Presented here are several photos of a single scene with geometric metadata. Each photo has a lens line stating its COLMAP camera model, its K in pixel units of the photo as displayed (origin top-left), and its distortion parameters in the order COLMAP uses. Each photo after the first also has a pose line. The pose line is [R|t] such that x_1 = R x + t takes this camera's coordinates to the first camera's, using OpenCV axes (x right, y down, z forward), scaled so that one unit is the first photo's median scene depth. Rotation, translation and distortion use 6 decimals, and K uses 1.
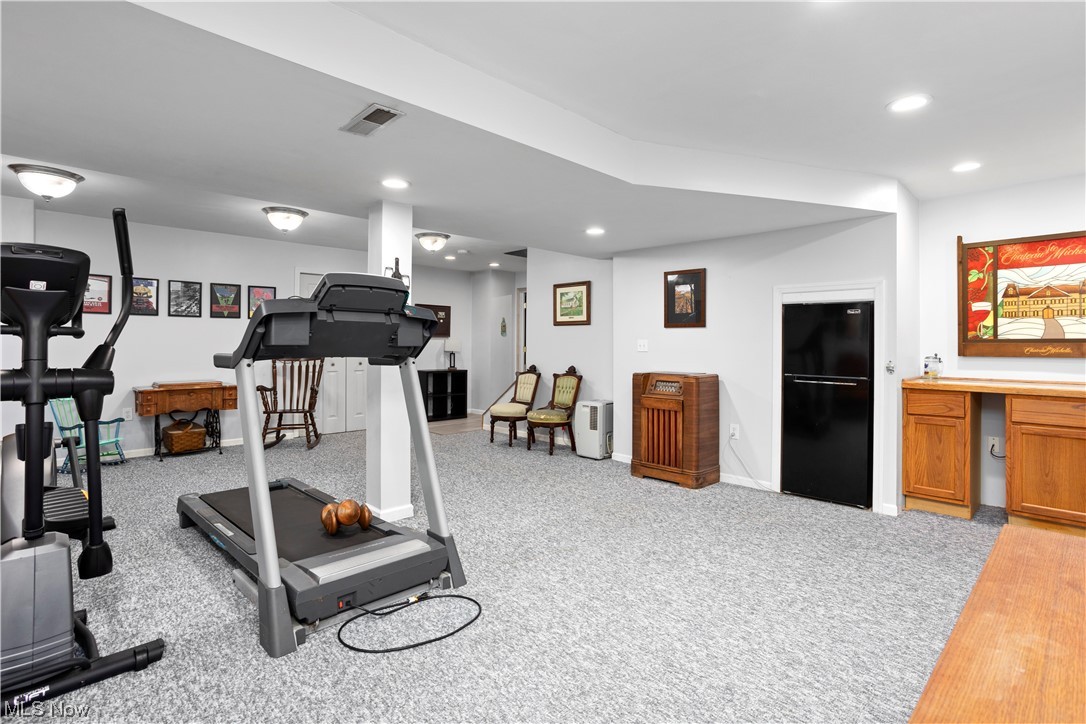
lens RADIAL K [[525.7, 0, 532.9], [0, 525.7, 341.6], [0, 0, 1]] dist [-0.005522, 0.004800]
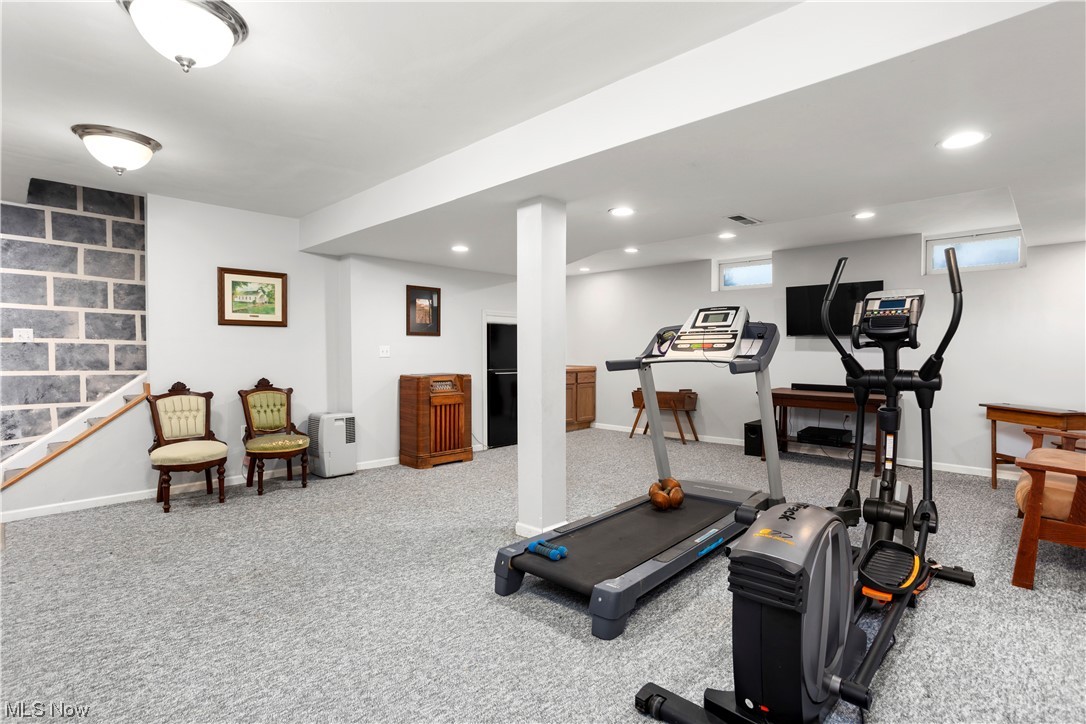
lens RADIAL K [[525.7, 0, 542.7], [0, 525.7, 354.4], [0, 0, 1]] dist [-0.005522, 0.004800]
pose [[-0.005565, -0.014796, 0.999875, -0.784120], [-0.005391, 0.999876, 0.014766, -0.003385], [-0.999970, -0.005309, -0.005645, 0.649736]]
